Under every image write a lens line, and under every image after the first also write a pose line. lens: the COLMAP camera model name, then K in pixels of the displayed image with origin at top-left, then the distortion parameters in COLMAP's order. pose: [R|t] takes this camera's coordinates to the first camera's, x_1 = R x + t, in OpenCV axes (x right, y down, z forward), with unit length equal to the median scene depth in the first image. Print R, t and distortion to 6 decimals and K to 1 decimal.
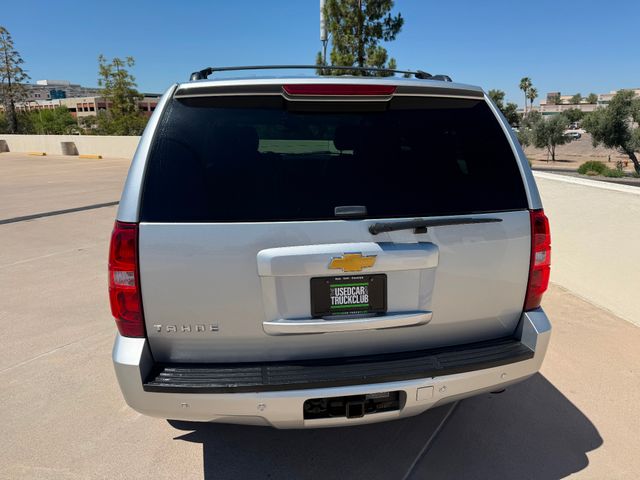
lens RADIAL K [[459.3, 0, 327.0], [0, 459.3, 239.4], [0, 0, 1]] dist [0.005728, -0.002672]
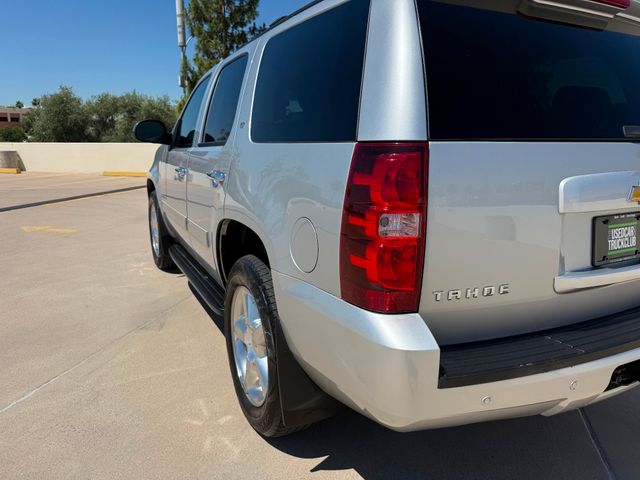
lens RADIAL K [[455.5, 0, 320.5], [0, 455.5, 238.1], [0, 0, 1]] dist [-0.000097, -0.003441]
pose [[0.948974, -0.059230, 0.309742, -0.405211], [0.069528, 0.997331, -0.022303, 0.057611], [-0.307594, 0.042700, 0.950559, 0.215284]]
